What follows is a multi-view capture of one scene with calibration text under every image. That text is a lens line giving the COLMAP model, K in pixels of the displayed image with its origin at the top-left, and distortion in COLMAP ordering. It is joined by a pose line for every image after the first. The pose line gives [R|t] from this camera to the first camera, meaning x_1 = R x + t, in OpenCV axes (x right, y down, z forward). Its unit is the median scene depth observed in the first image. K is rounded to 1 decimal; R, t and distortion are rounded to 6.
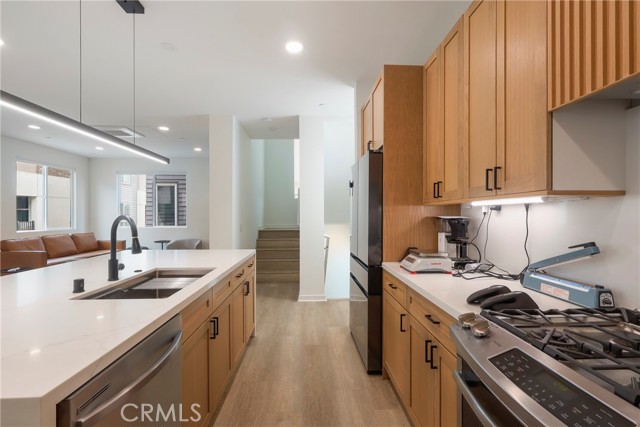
lens RADIAL K [[300.9, 0, 317.6], [0, 300.9, 214.5], [0, 0, 1]] dist [0.000138, -0.000895]
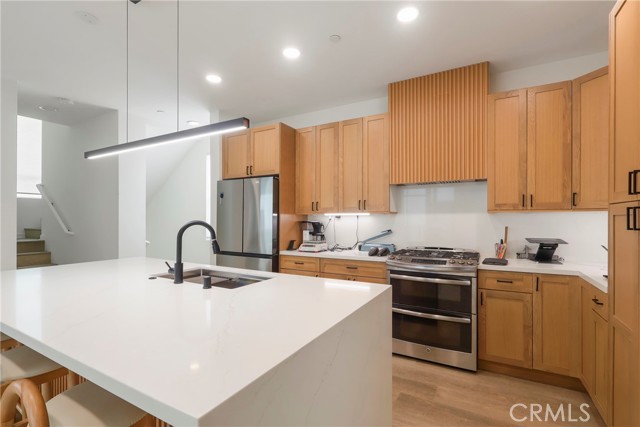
lens RADIAL K [[300.9, 0, 318.1], [0, 300.9, 217.2], [0, 0, 1]] dist [0.000138, -0.000895]
pose [[0.528572, 0.009562, 0.848835, -1.203690], [-0.001230, 0.999944, -0.010499, 0.001937], [-0.848888, 0.004505, 0.528554, 0.034957]]
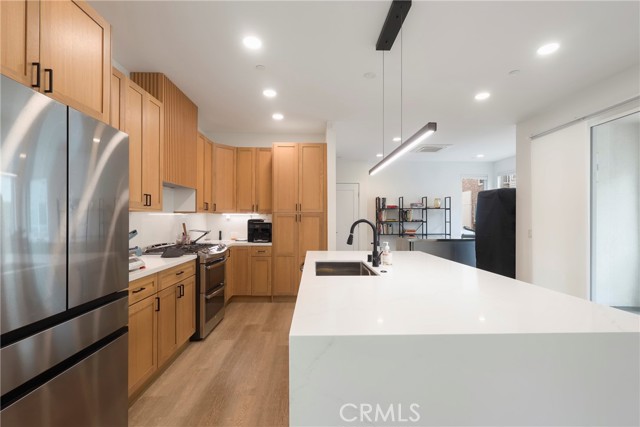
lens RADIAL K [[300.9, 0, 319.6], [0, 300.9, 214.7], [0, 0, 1]] dist [0.000138, -0.000895]
pose [[-0.999926, 0.000387, 0.012169, -0.400591], [0.000278, 0.999960, -0.008991, -0.007198], [-0.012172, -0.008987, -0.999886, 2.178866]]
